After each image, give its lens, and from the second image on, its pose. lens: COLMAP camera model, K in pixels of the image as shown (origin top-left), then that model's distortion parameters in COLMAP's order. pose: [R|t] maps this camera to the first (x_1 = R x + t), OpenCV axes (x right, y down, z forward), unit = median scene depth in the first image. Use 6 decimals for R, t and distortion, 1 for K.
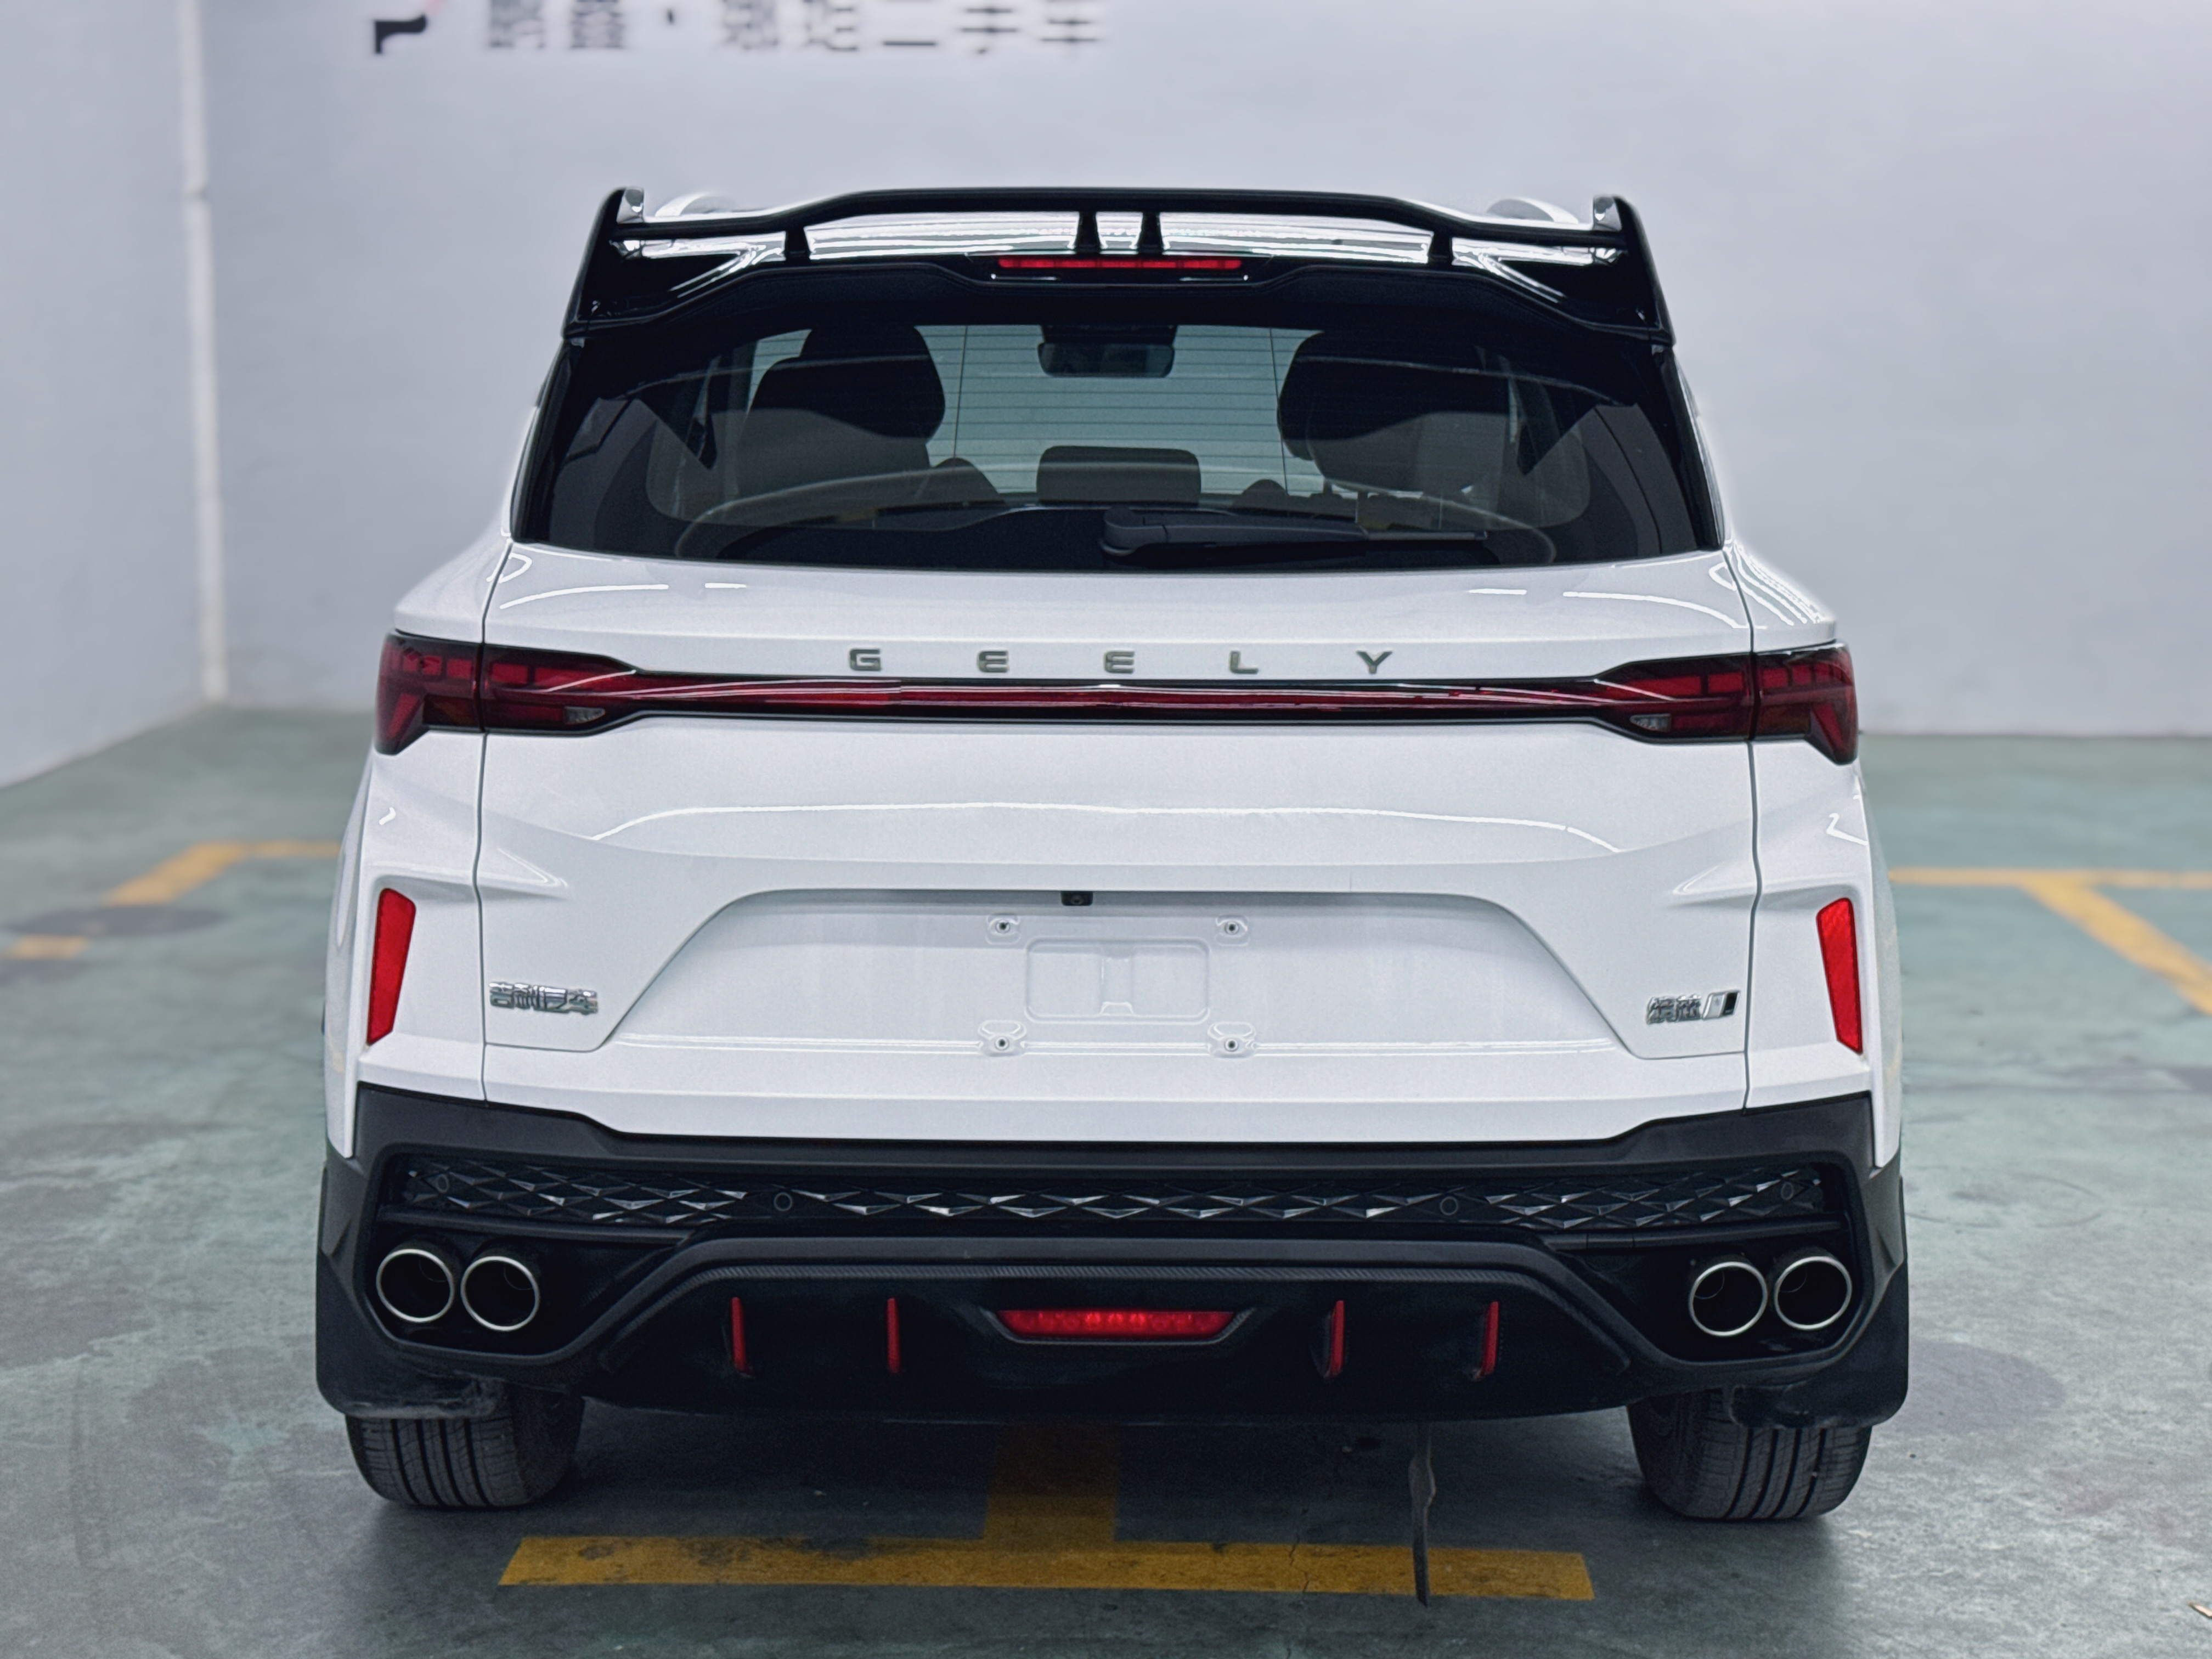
lens RADIAL K [[3438.0, 0, 1111.8], [0, 3438.0, 839.5], [0, 0, 1]] dist [0.130198, 0.000000]
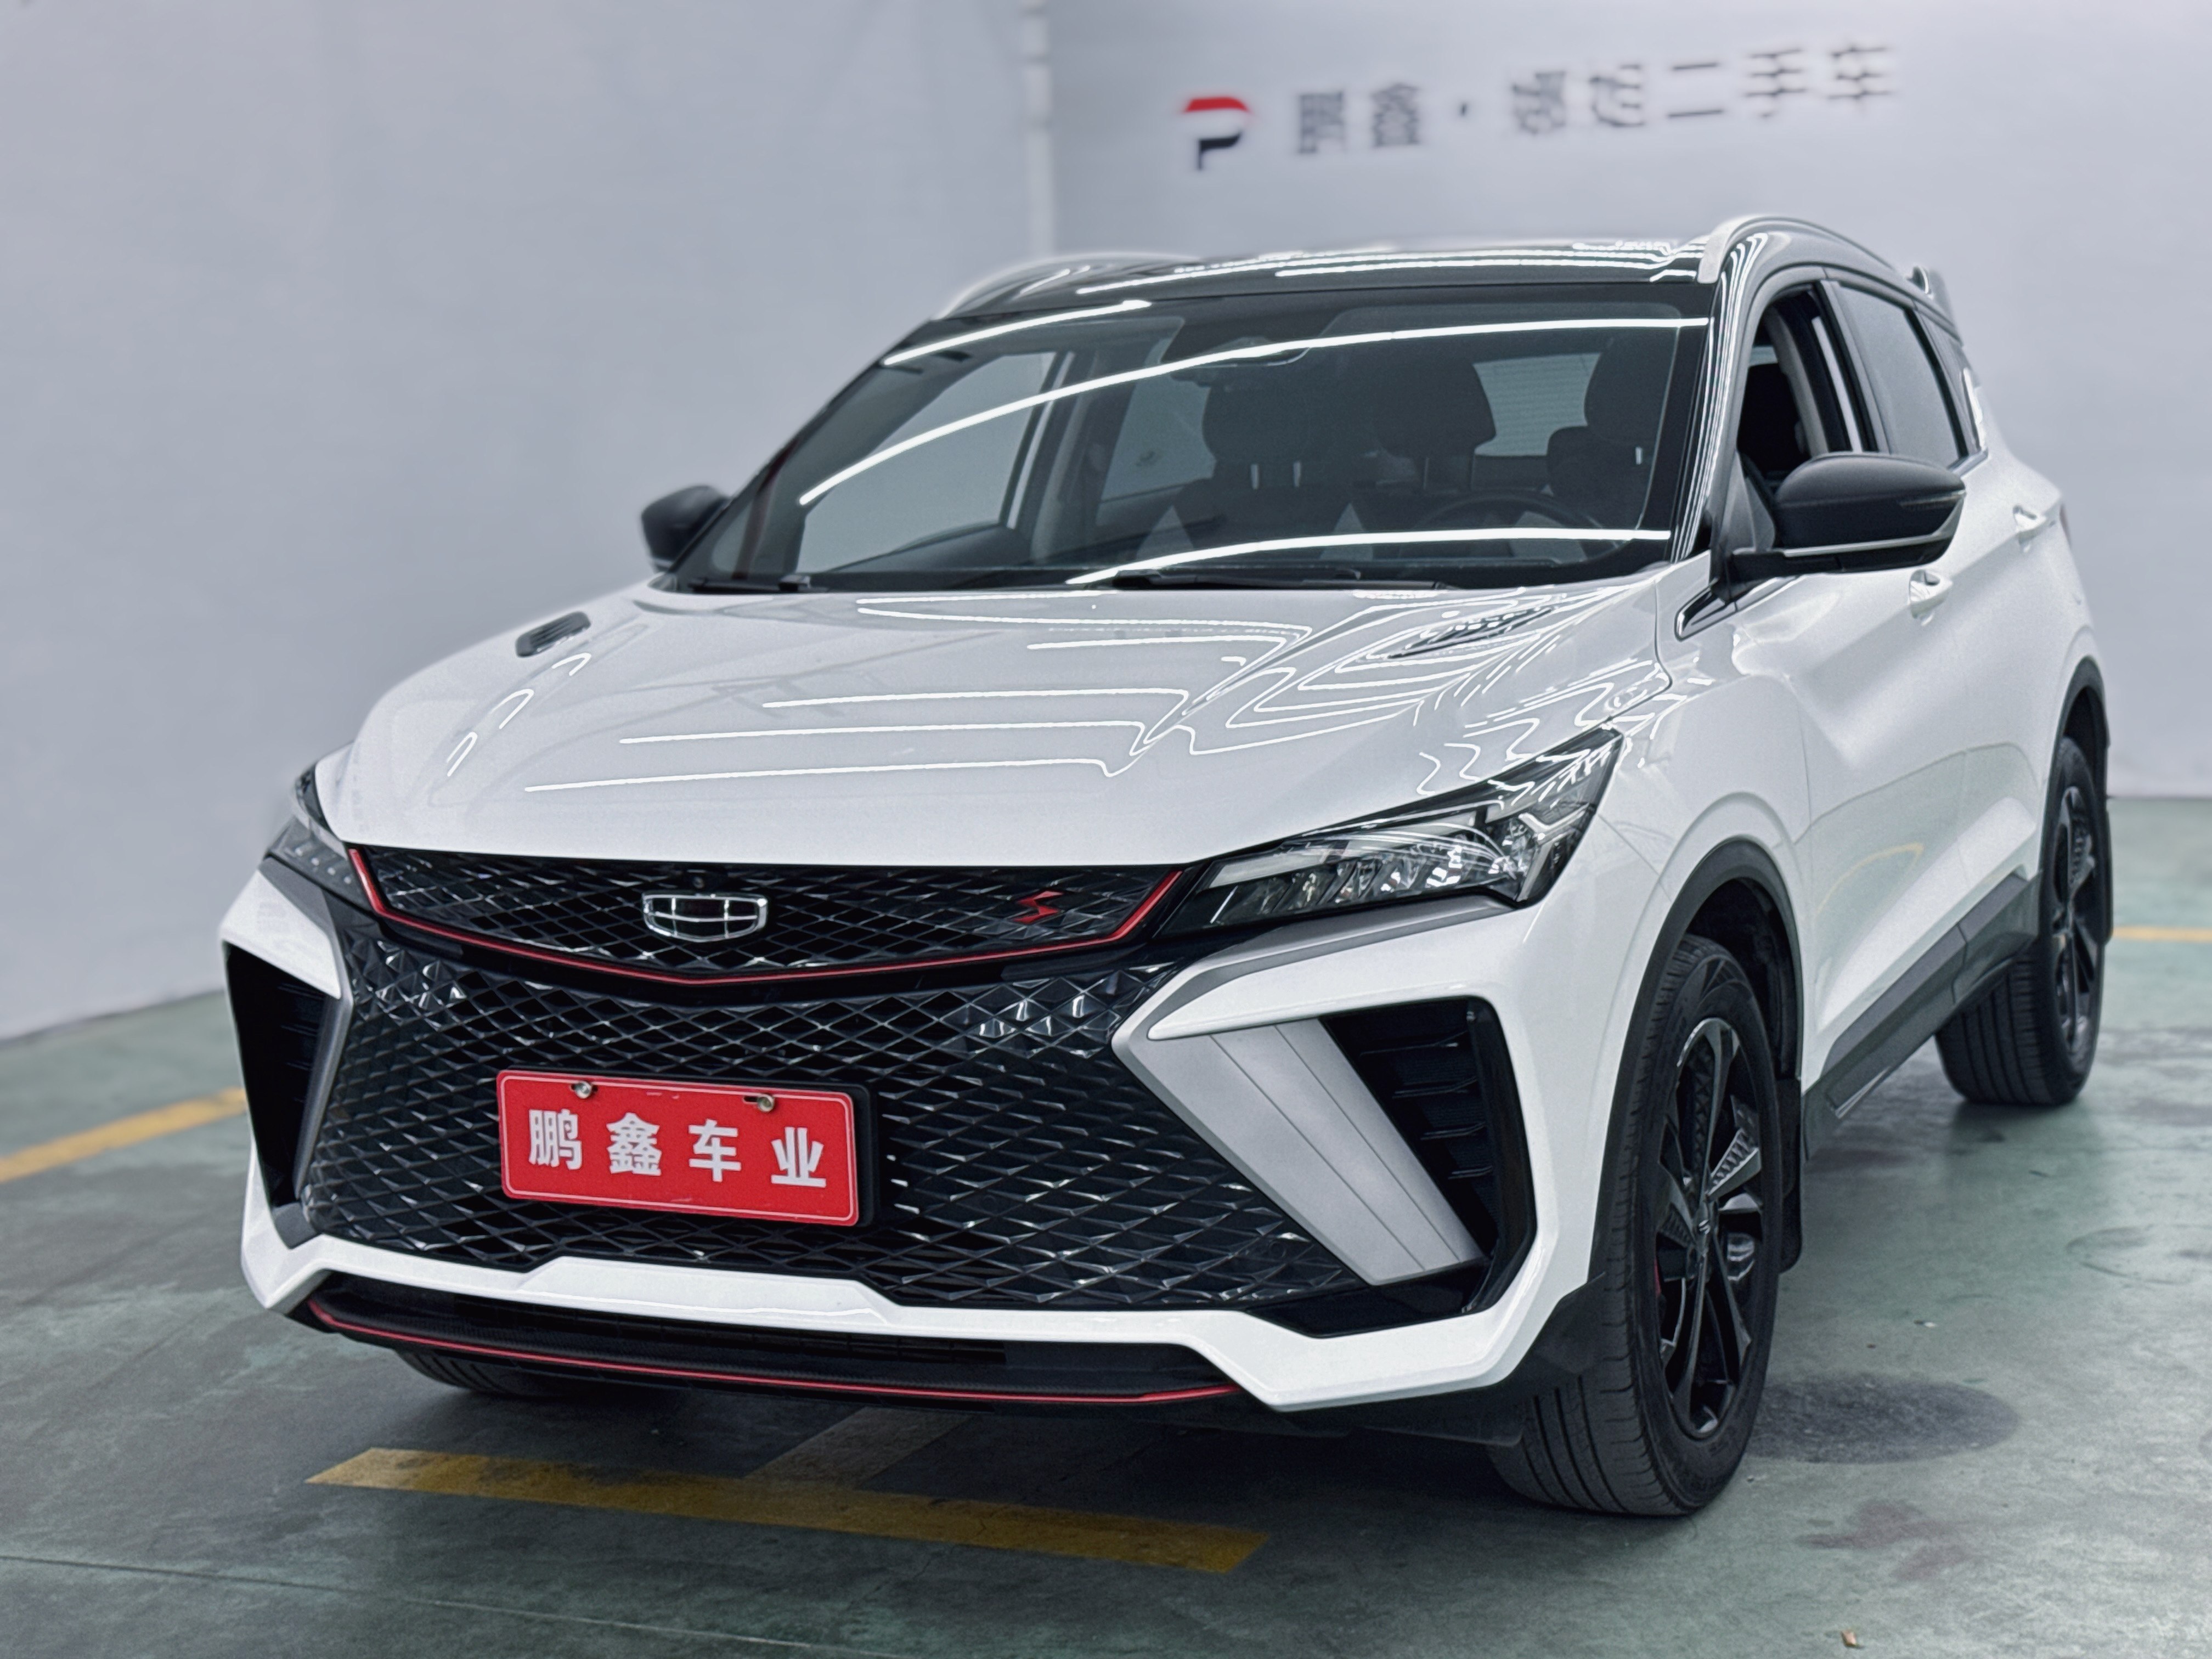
lens RADIAL K [[3438.0, 0, 1102.4], [0, 3438.0, 827.8], [0, 0, 1]] dist [0.130198, 0.000000]
pose [[0.924220, -0.000106, -0.381861, 0.502685], [-0.015309, 0.999186, -0.037330, 0.045762], [0.381554, 0.040347, 0.923466, 0.068777]]
